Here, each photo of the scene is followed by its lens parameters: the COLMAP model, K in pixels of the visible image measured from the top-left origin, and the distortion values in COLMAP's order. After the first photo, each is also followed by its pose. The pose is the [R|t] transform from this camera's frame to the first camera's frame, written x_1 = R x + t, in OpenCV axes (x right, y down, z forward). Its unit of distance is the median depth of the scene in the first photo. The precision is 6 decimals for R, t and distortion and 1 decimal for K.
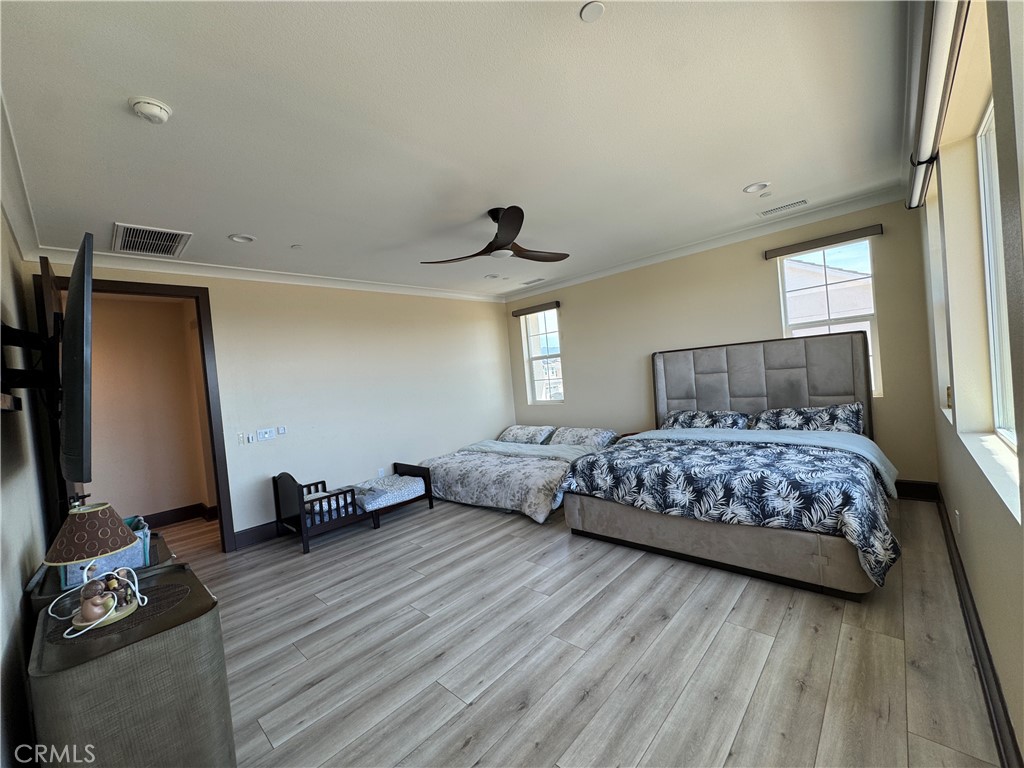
lens RADIAL K [[407.6, 0, 510.9], [0, 407.6, 382.8], [0, 0, 1]] dist [-0.007472, -0.000607]
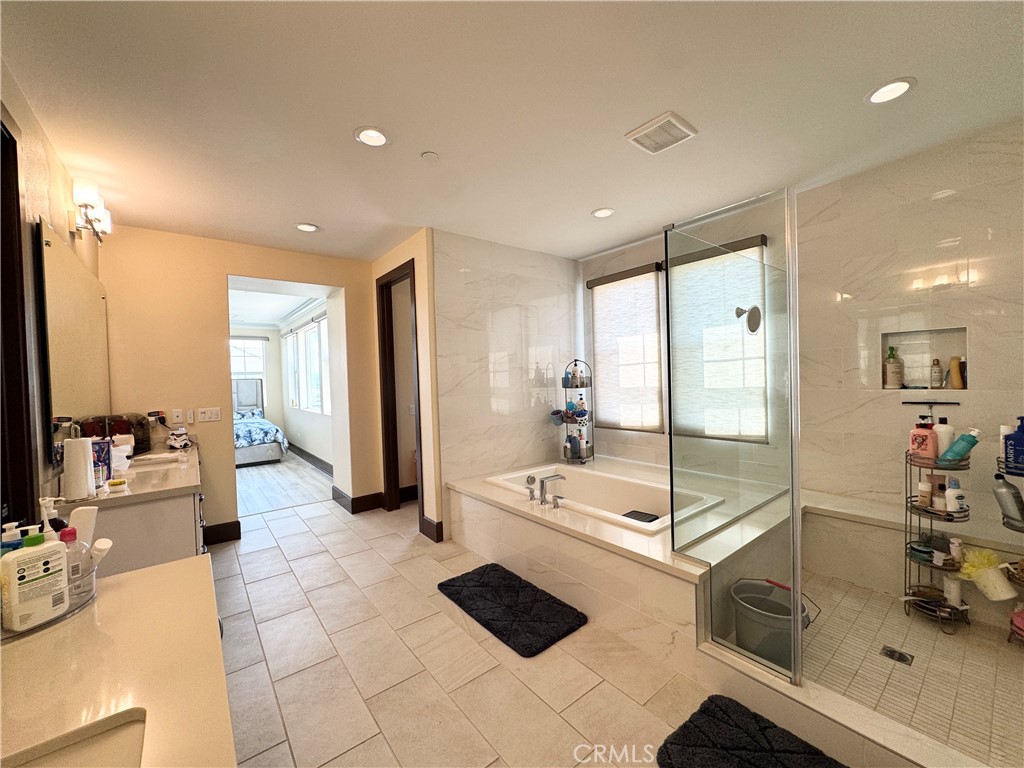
lens RADIAL K [[407.6, 0, 512.0], [0, 407.6, 383.4], [0, 0, 1]] dist [-0.007472, -0.000607]
pose [[0.145437, 0.066504, 0.987130, -1.935244], [0.035818, 0.996730, -0.072428, 0.192849], [-0.988719, 0.045891, 0.142579, -1.214438]]
